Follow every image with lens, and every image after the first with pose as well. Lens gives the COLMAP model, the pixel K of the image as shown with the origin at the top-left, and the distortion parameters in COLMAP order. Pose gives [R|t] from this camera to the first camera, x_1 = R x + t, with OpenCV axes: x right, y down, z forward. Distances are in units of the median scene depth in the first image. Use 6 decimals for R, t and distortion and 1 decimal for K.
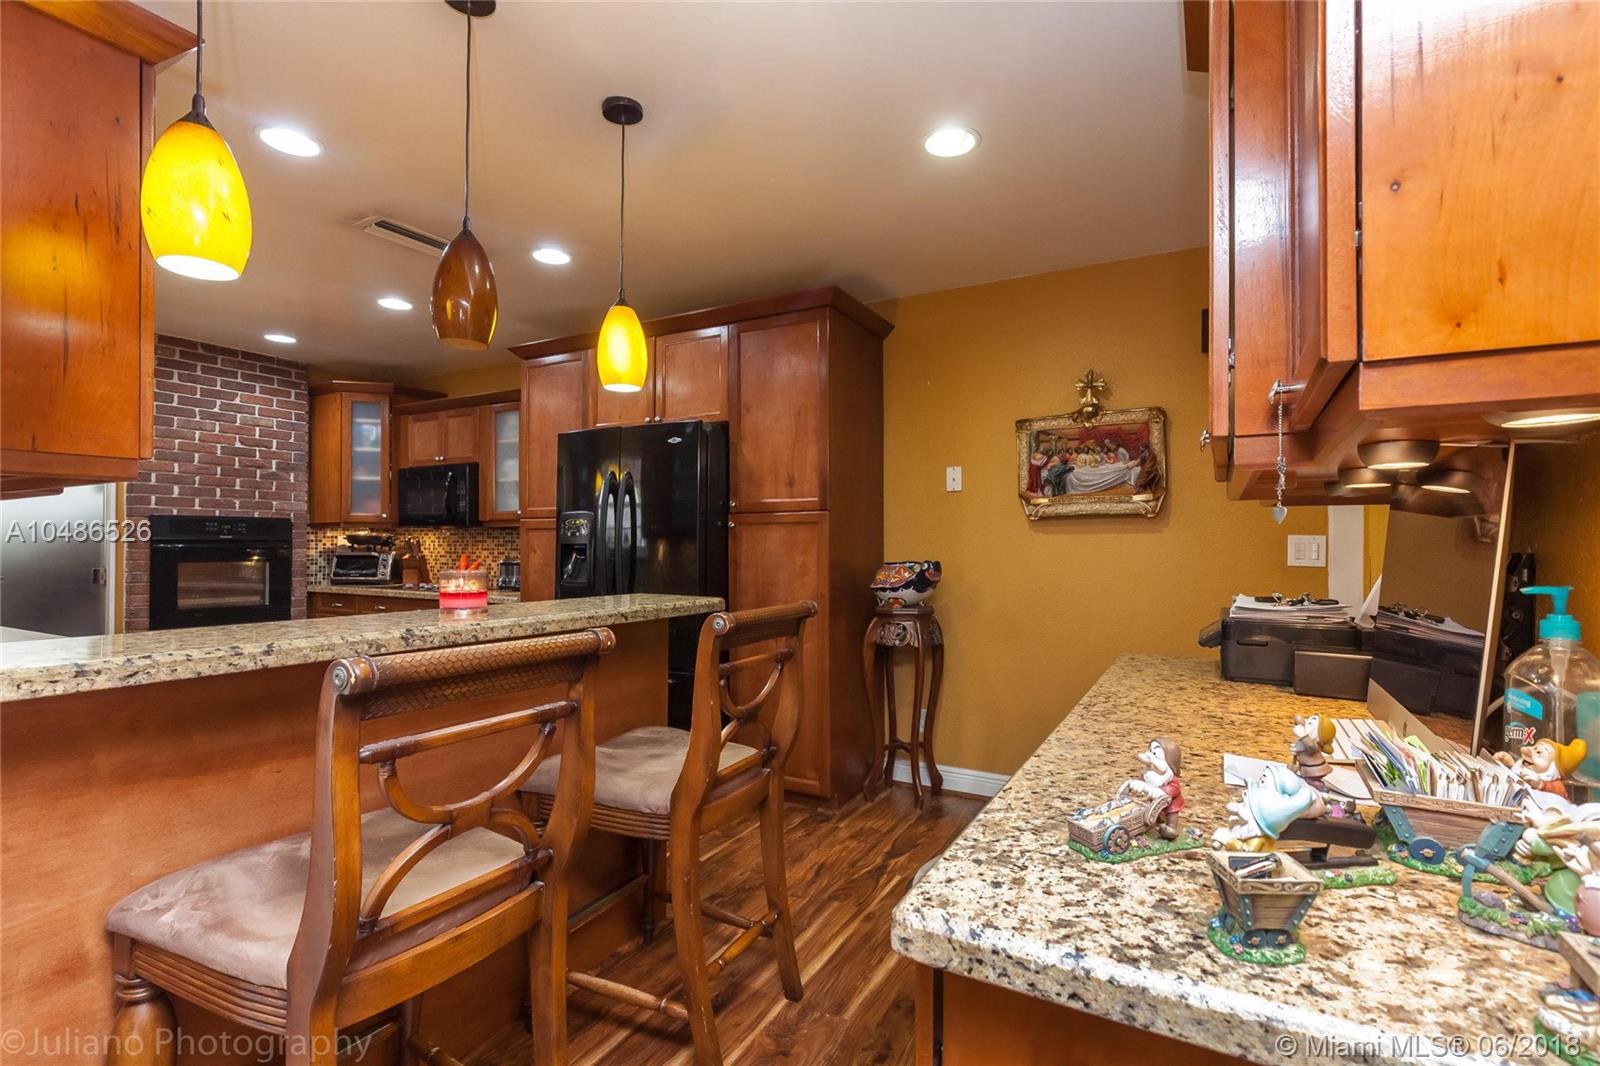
lens RADIAL K [[739.0, 0, 786.7], [0, 739.0, 536.7], [0, 0, 1]] dist [0.003122, 0.000098]
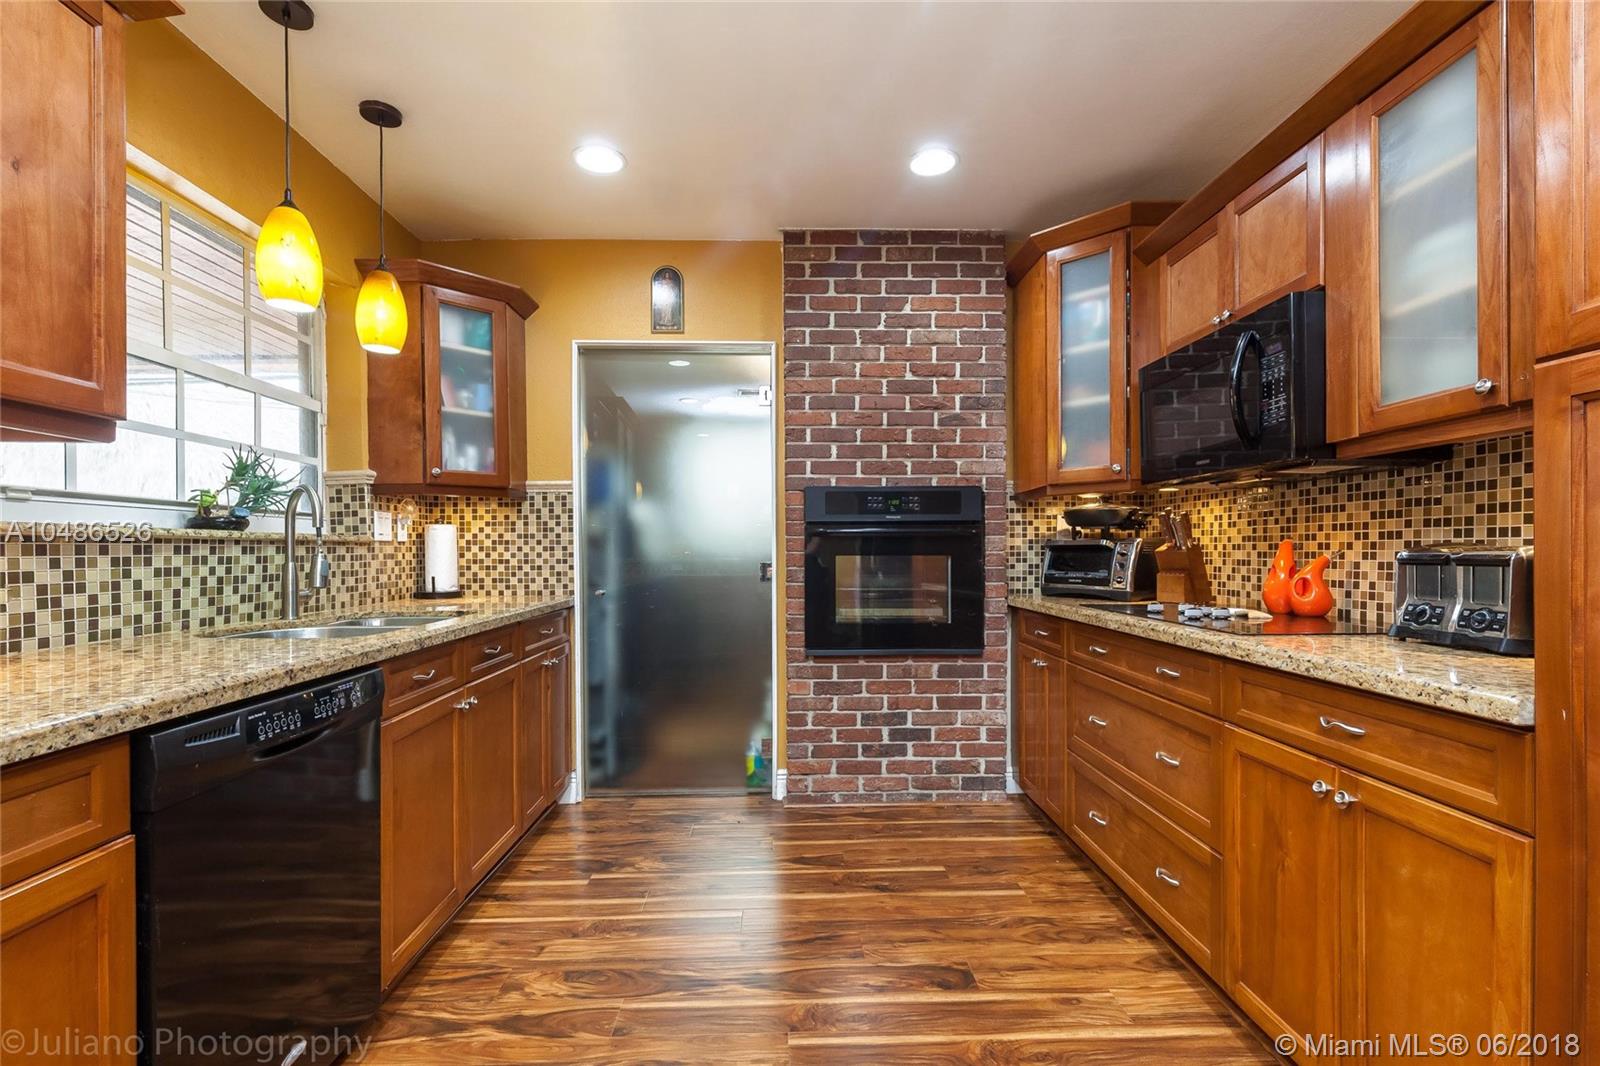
lens RADIAL K [[739.0, 0, 809.0], [0, 739.0, 545.8], [0, 0, 1]] dist [0.003122, 0.000098]
pose [[0.539786, -0.010225, -0.841740, -0.230864], [0.009128, 0.999939, -0.006293, 0.027899], [0.841753, -0.004286, 0.539846, 0.550068]]
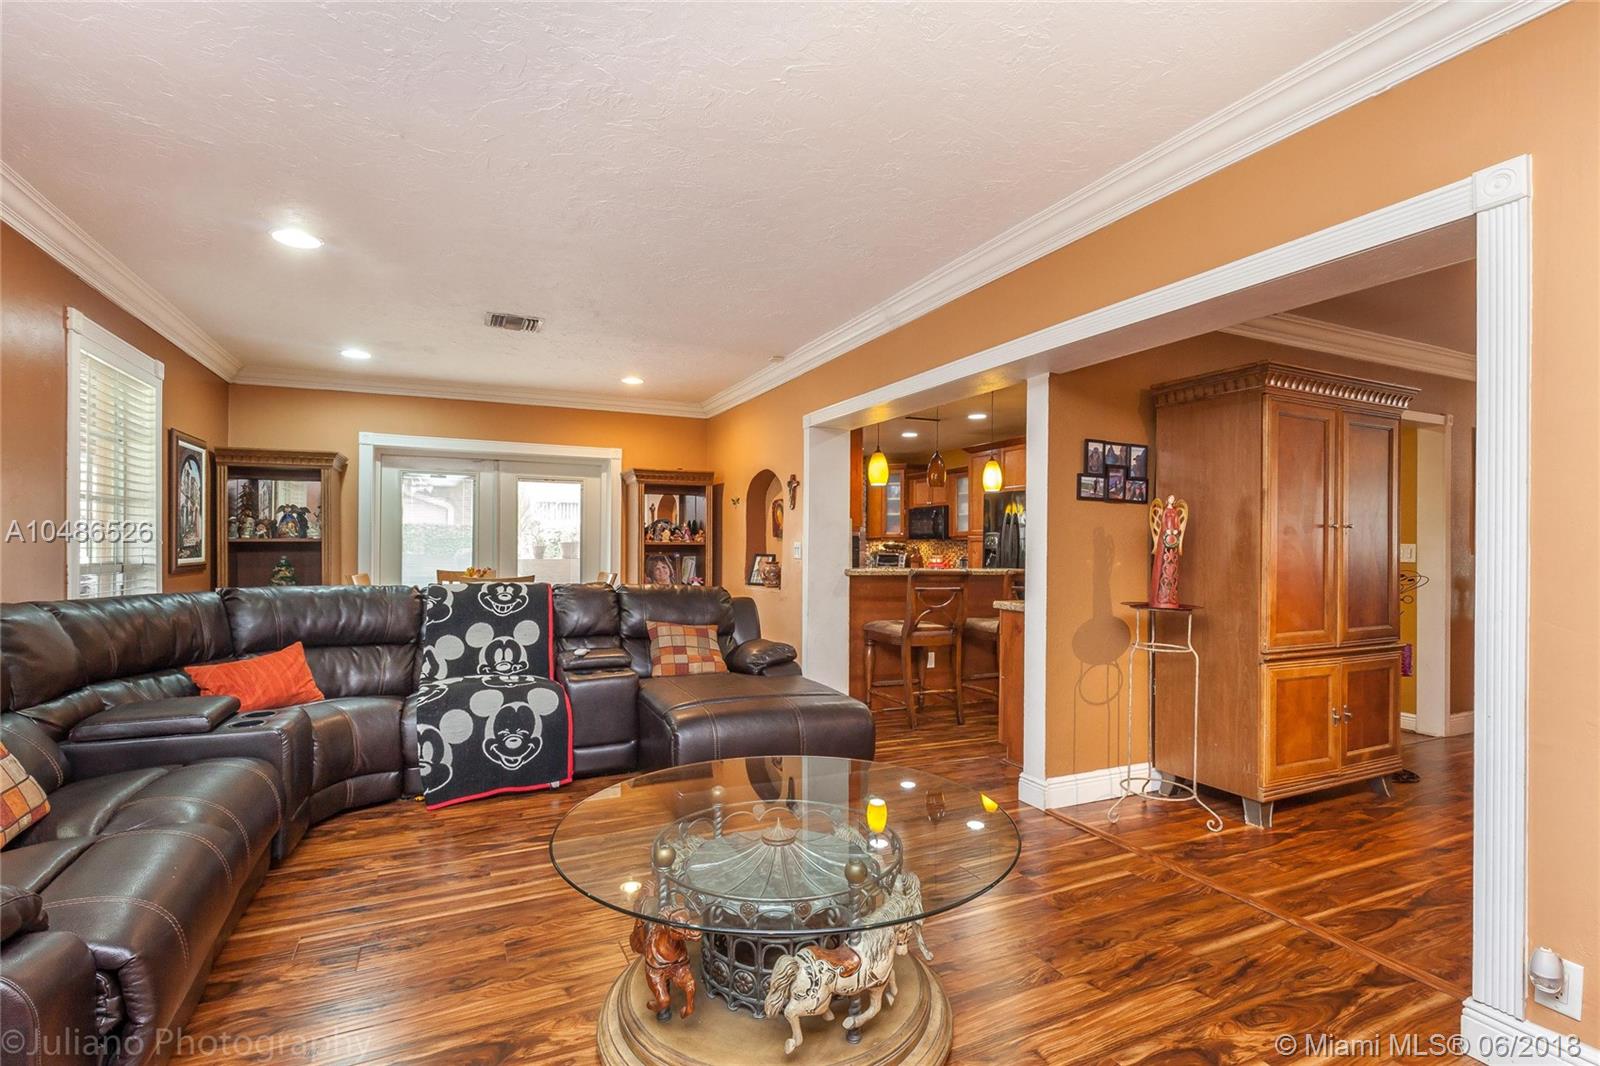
lens RADIAL K [[739.0, 0, 787.1], [0, 739.0, 546.8], [0, 0, 1]] dist [0.003122, 0.000098]
pose [[0.809921, 0.004902, -0.586518, 0.325733], [-0.004905, 0.999987, 0.001584, 0.002970], [0.586518, 0.001593, 0.809935, -0.700980]]
